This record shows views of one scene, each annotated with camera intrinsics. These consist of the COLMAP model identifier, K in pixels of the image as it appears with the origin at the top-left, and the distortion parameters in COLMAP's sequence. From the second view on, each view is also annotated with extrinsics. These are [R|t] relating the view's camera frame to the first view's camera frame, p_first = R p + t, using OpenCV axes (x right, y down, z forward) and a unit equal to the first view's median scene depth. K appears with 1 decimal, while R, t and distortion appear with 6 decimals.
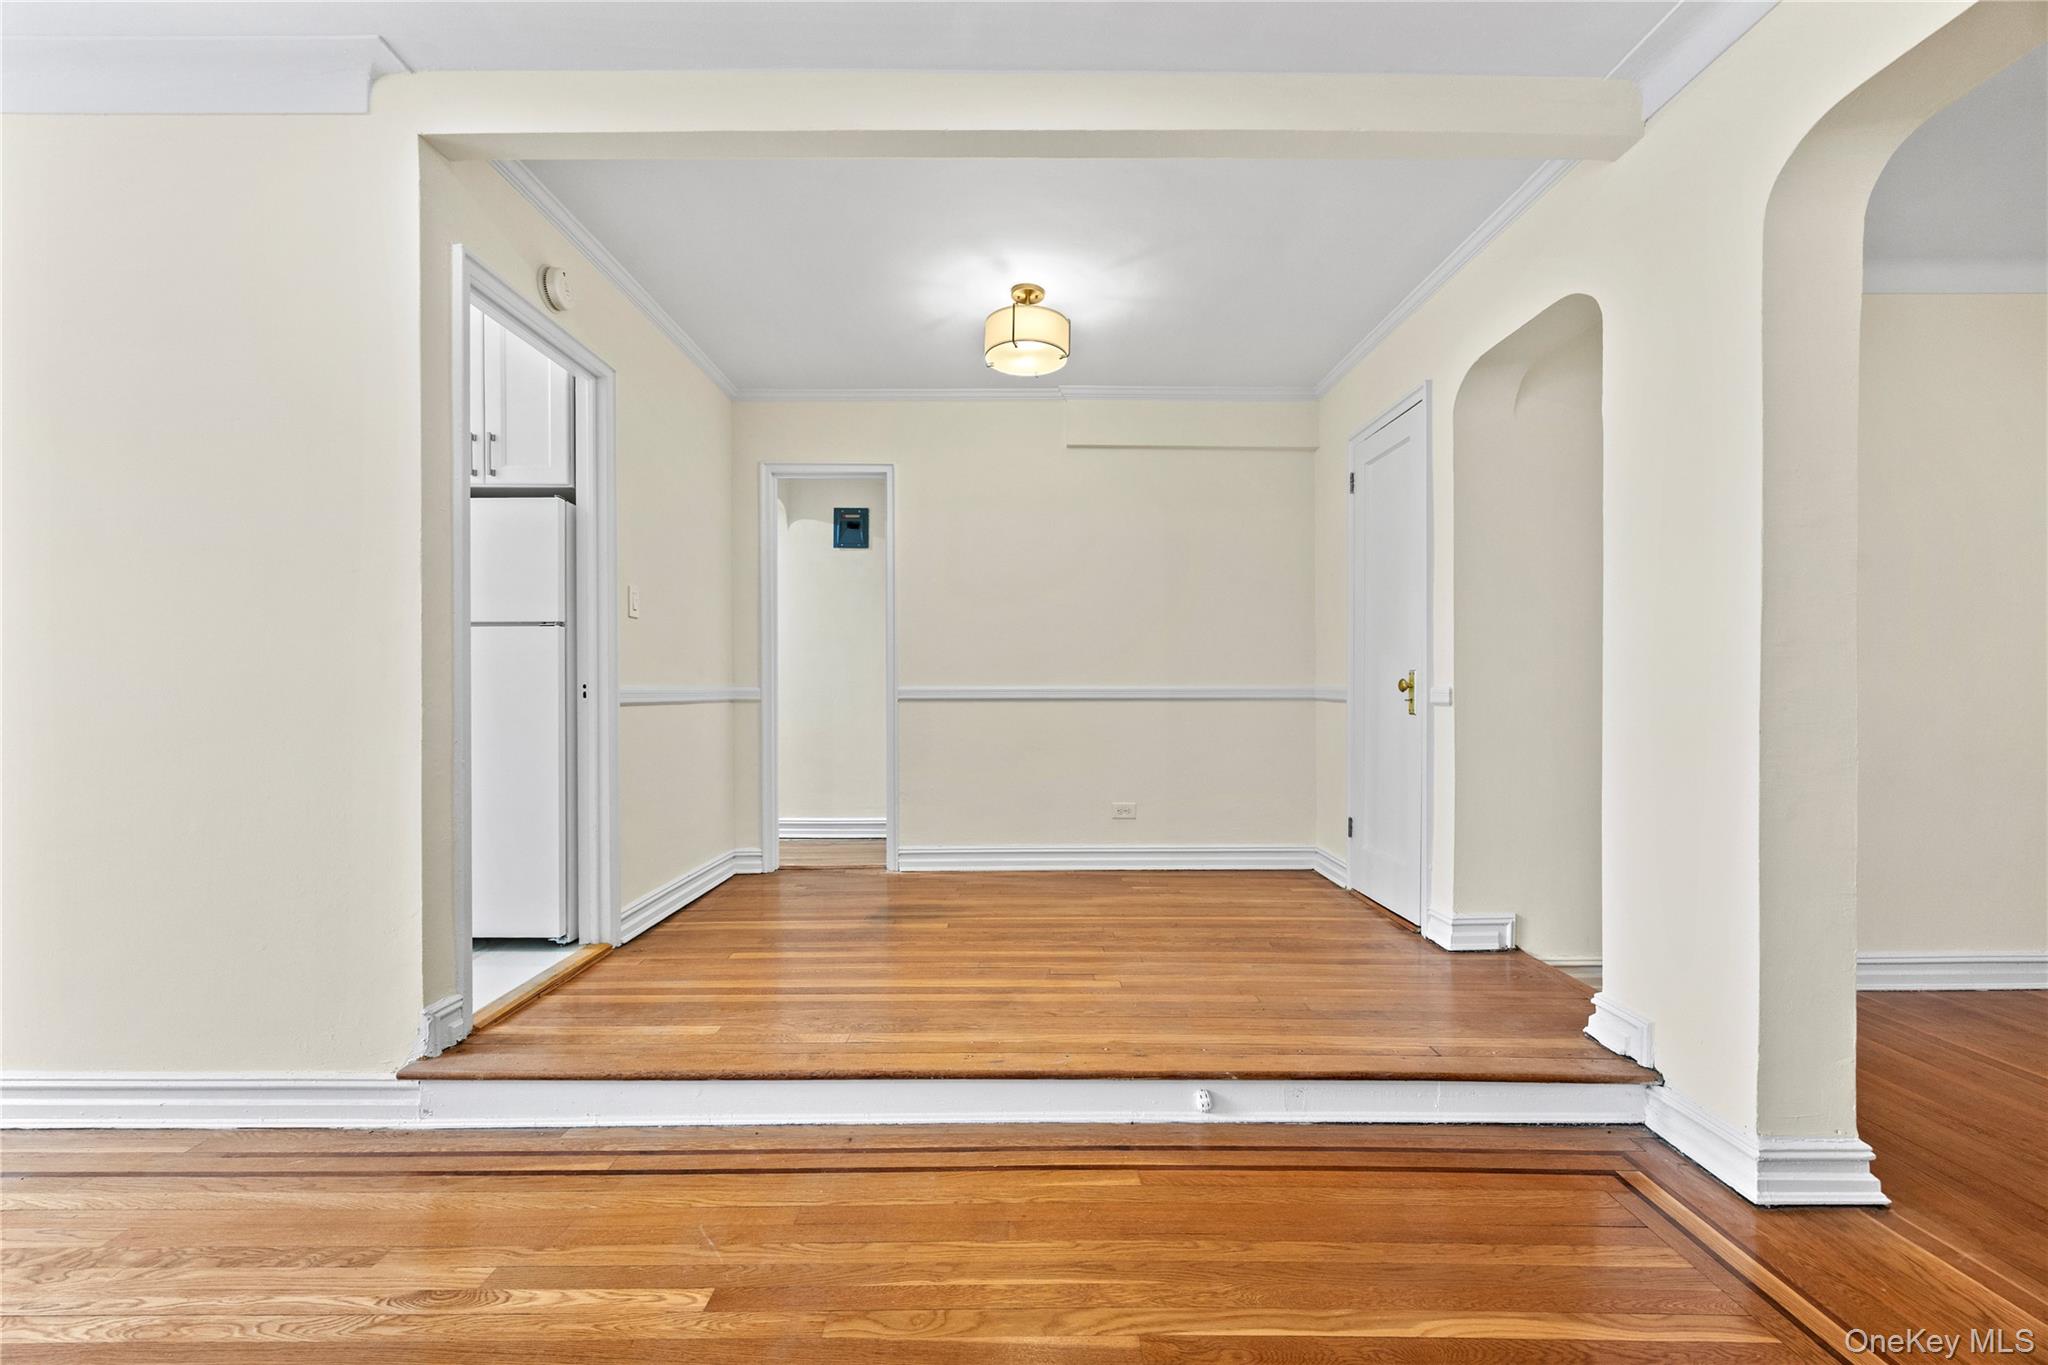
lens RADIAL K [[797.6, 0, 1029.9], [0, 797.6, 691.2], [0, 0, 1]] dist [-0.000463, 0.000430]
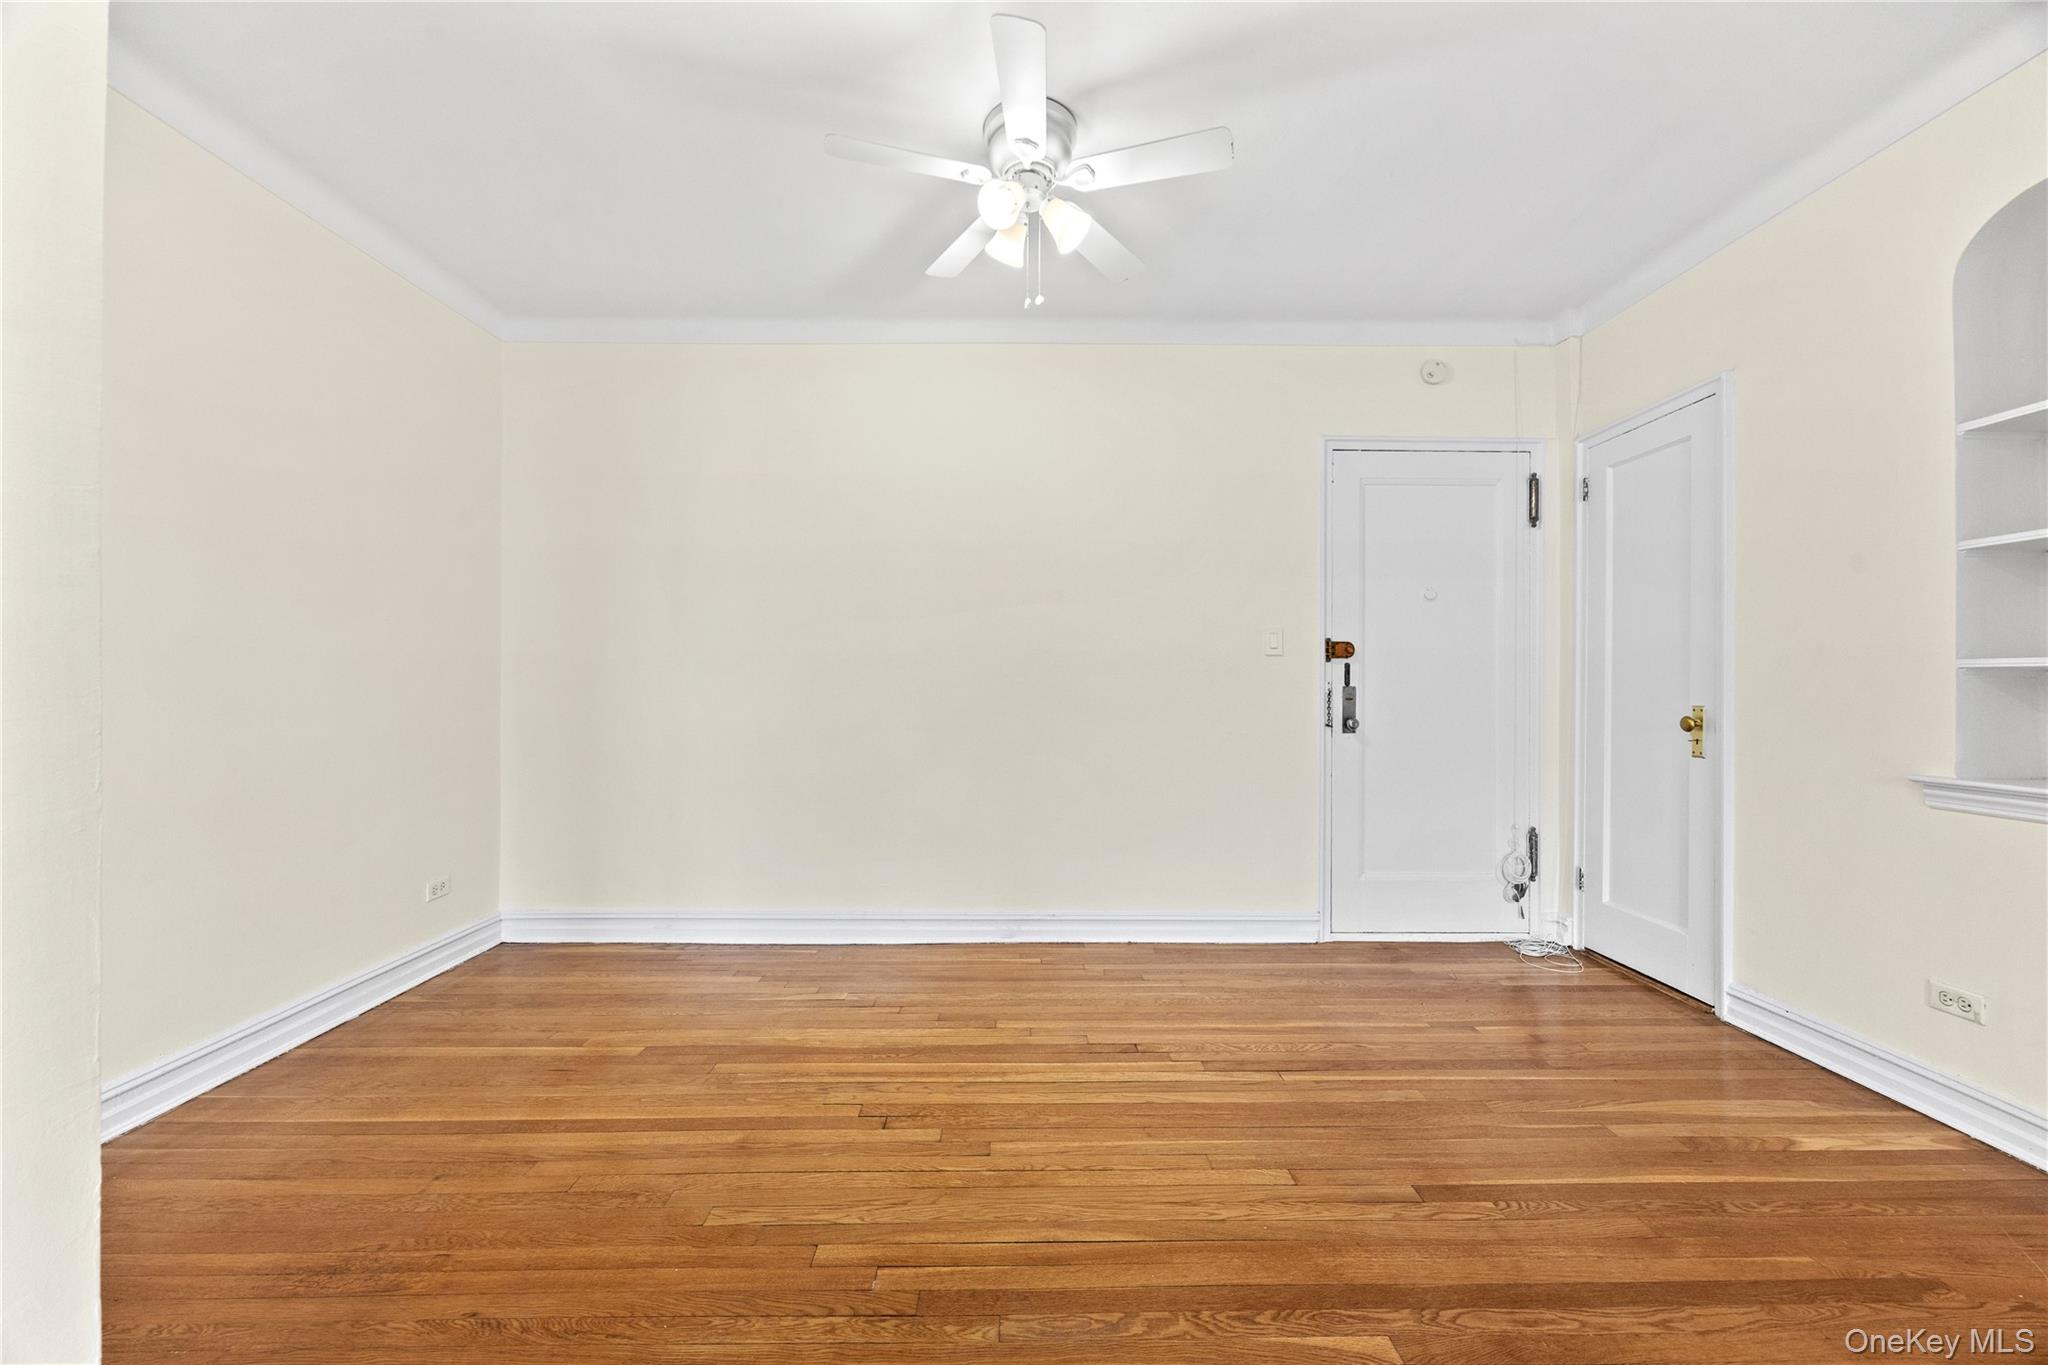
lens RADIAL K [[797.6, 0, 1025.8], [0, 797.6, 702.4], [0, 0, 1]] dist [-0.000463, 0.000430]
pose [[0.014256, -0.021847, 0.999660, 0.324577], [0.002875, 0.999758, 0.021808, -0.000922], [-0.999894, 0.002563, 0.014315, 0.235362]]
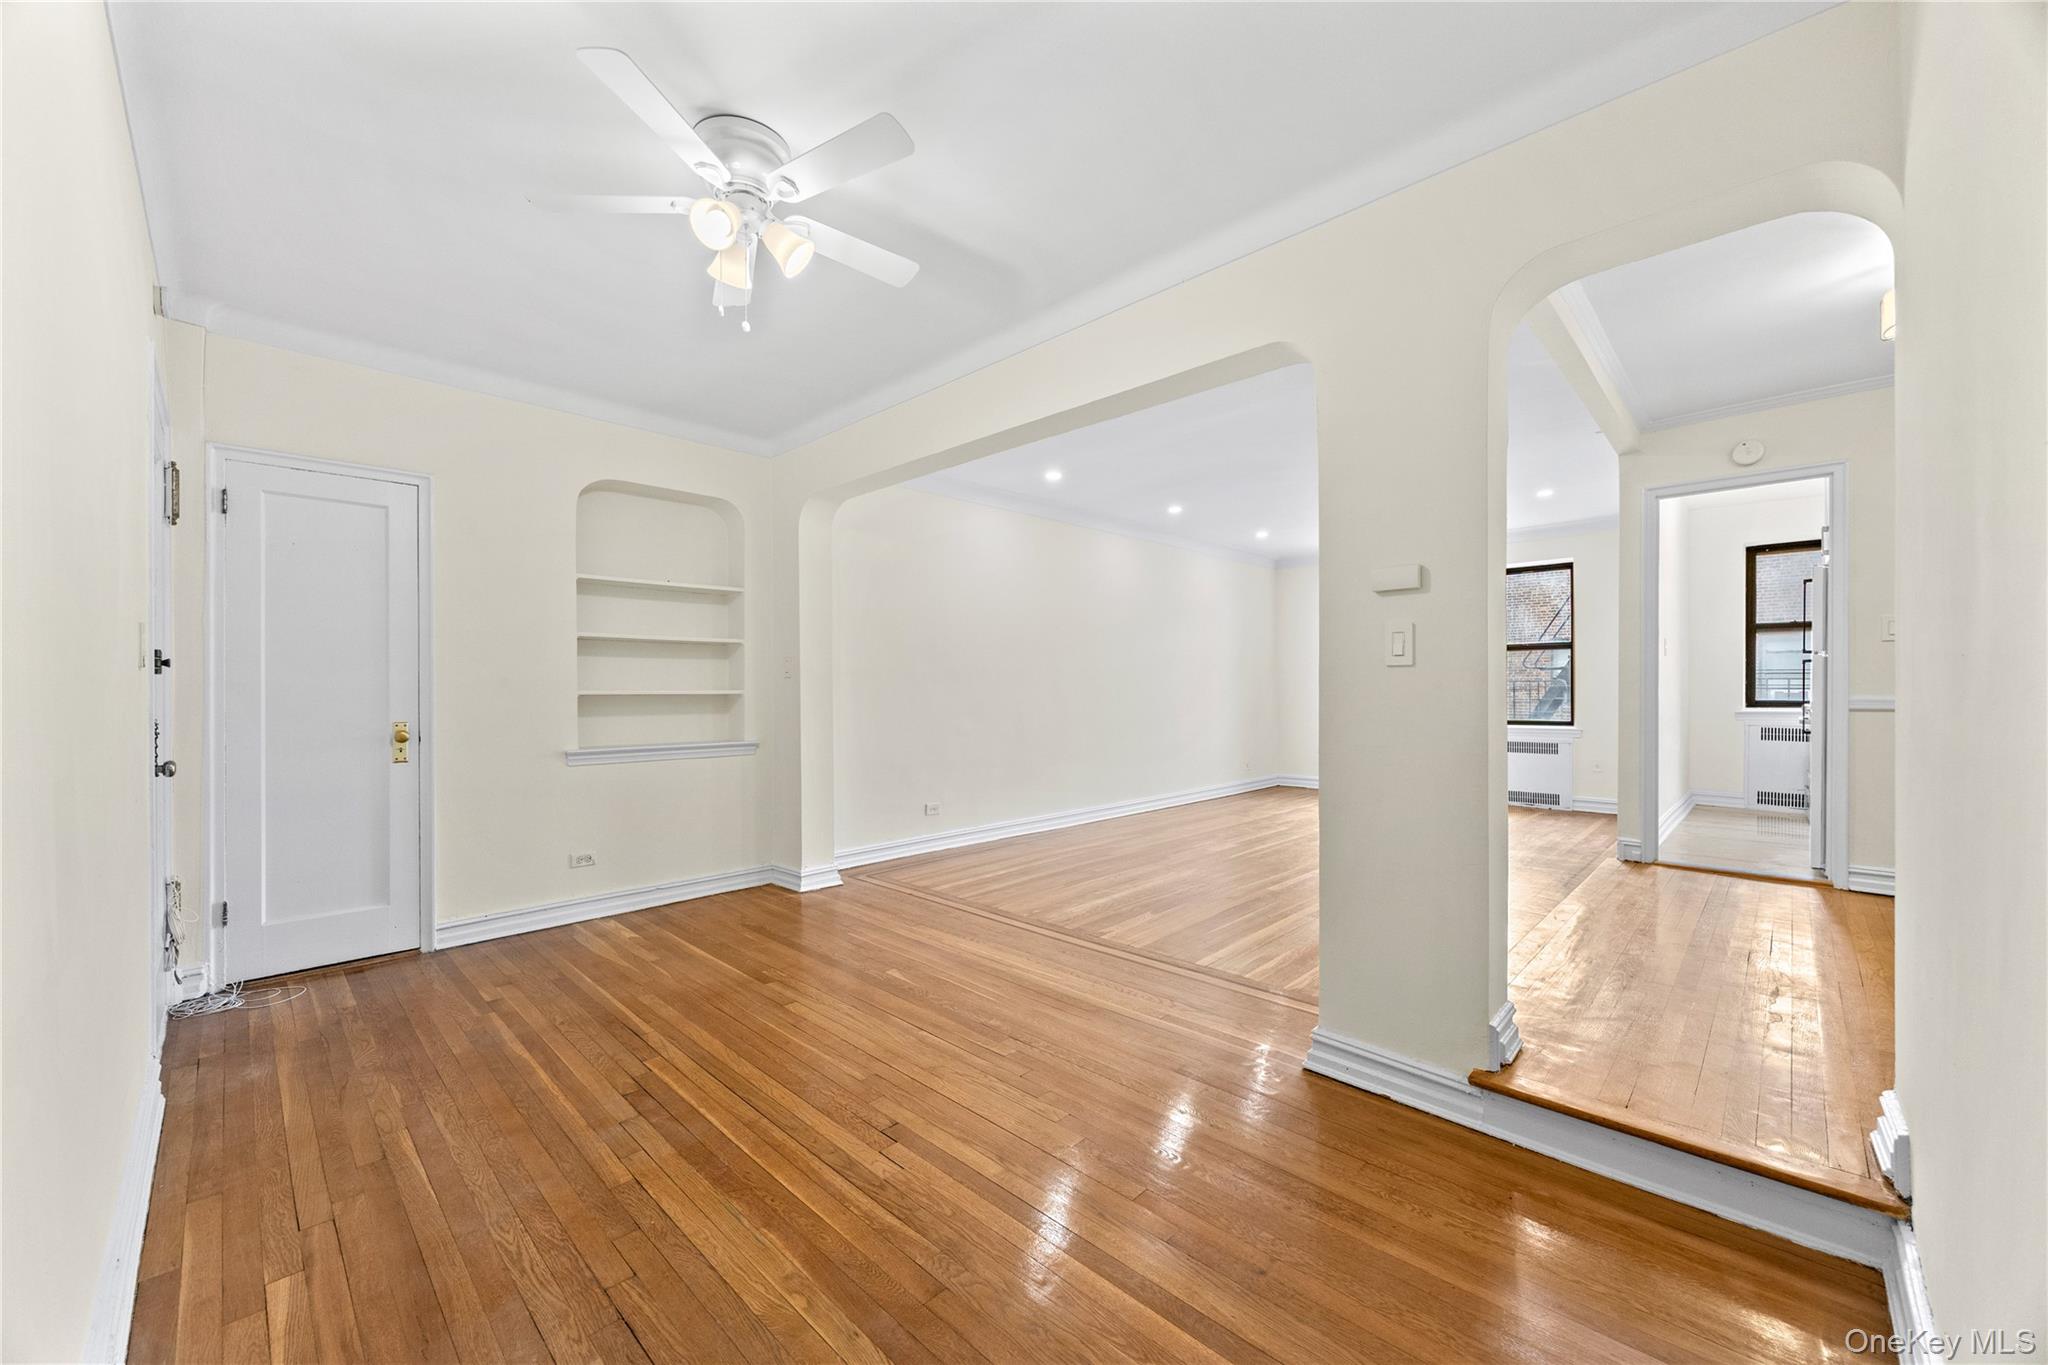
lens RADIAL K [[797.6, 0, 1063.3], [0, 797.6, 693.8], [0, 0, 1]] dist [-0.000463, 0.000430]
pose [[-0.676907, 0.006828, -0.736037, 1.446589], [0.001691, 0.999969, 0.007722, -0.024457], [0.736067, 0.003983, -0.676897, 0.987080]]
